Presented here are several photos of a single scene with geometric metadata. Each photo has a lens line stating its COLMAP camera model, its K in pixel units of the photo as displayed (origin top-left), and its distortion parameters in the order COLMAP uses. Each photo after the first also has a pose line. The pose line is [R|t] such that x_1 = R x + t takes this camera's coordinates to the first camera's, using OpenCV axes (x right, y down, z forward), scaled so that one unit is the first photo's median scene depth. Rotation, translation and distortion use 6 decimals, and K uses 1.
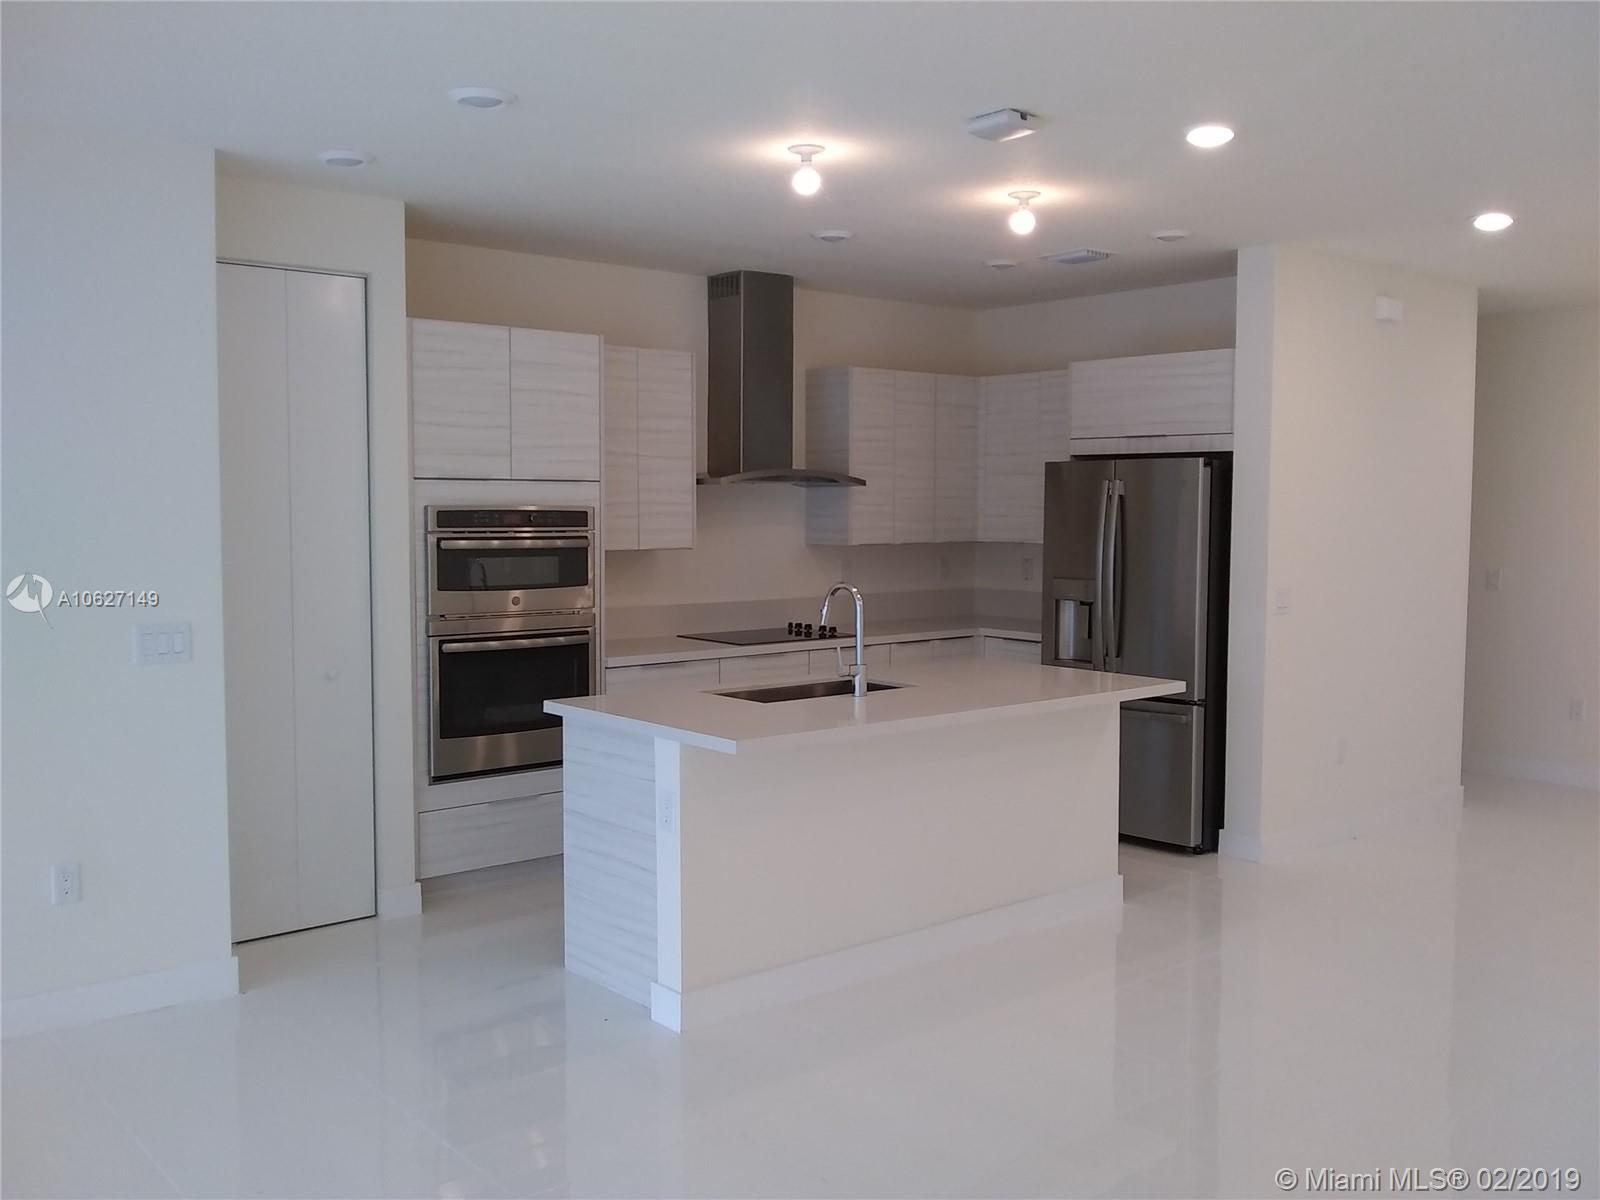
lens RADIAL K [[1410.7, 0, 803.4], [0, 1410.7, 600.4], [0, 0, 1]] dist [-0.020945, 0.001455]
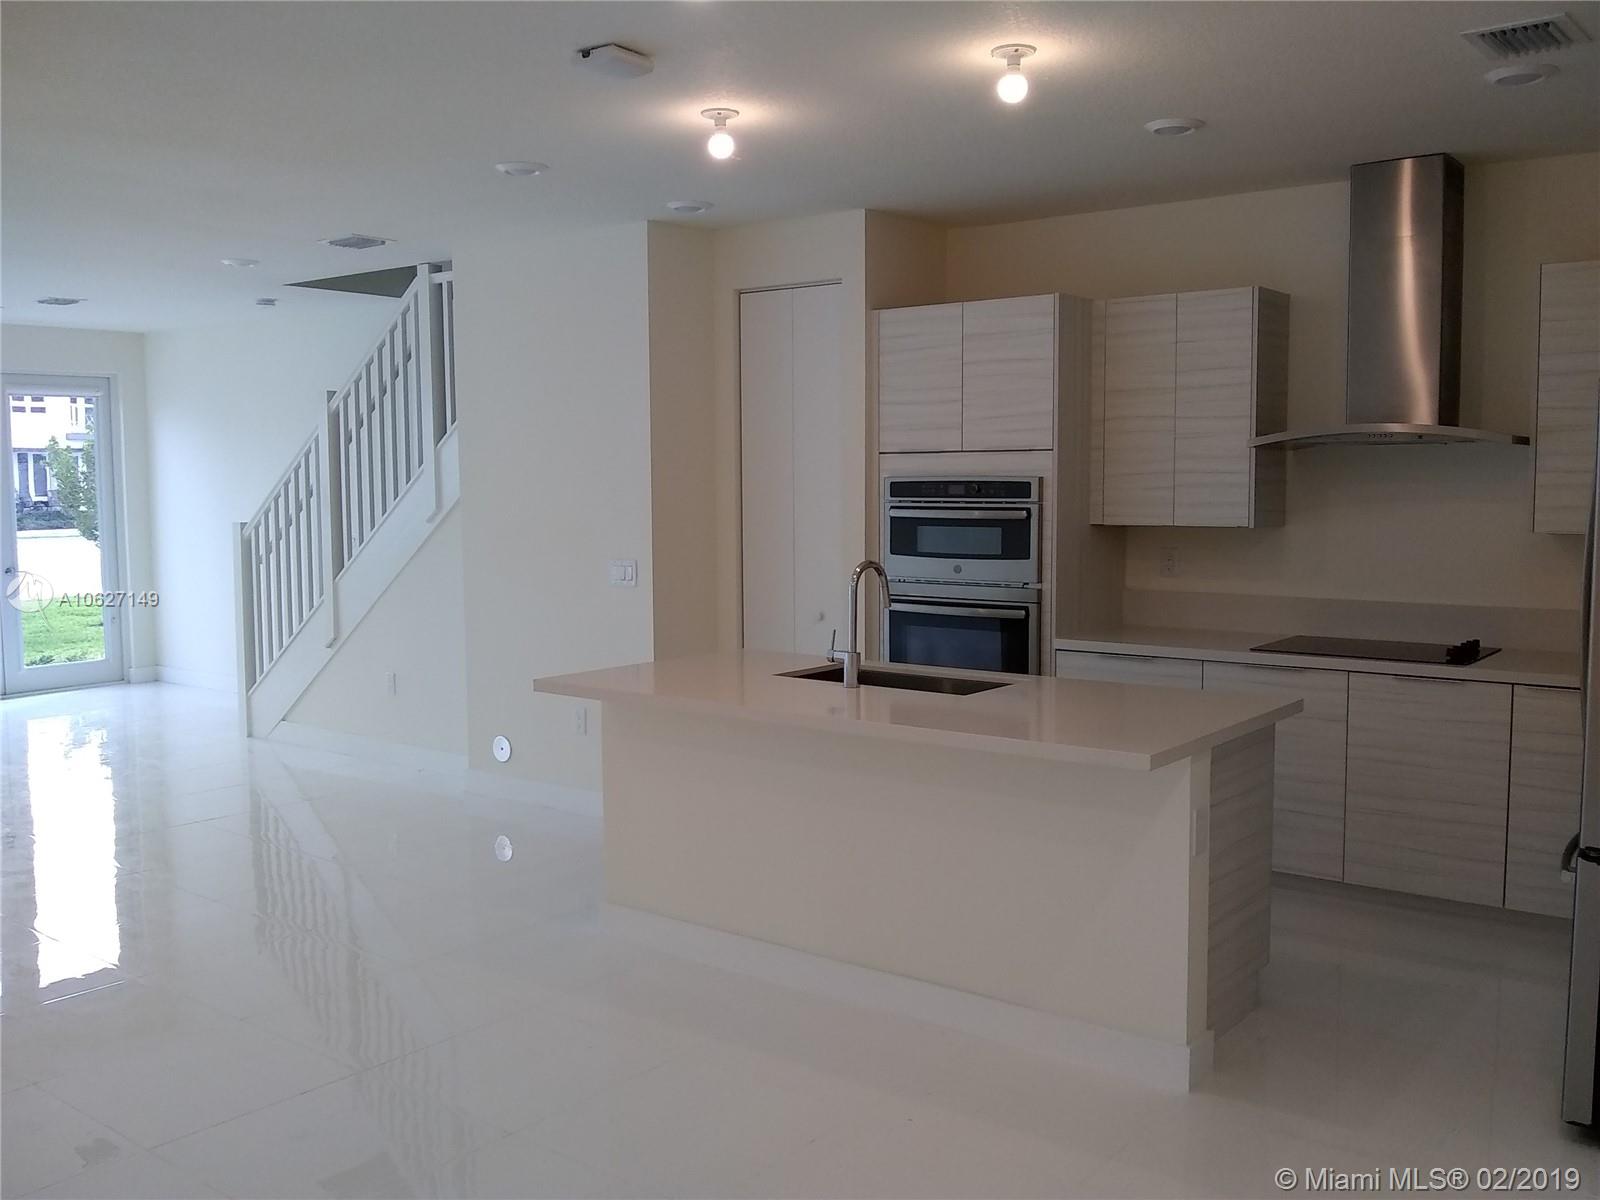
lens RADIAL K [[1410.7, 0, 803.3], [0, 1410.7, 599.1], [0, 0, 1]] dist [-0.020945, 0.001455]
pose [[0.175394, 0.075334, -0.981612, 0.774653], [-0.060993, 0.995984, 0.065539, -0.037869], [0.982607, 0.048376, 0.179285, 0.691609]]
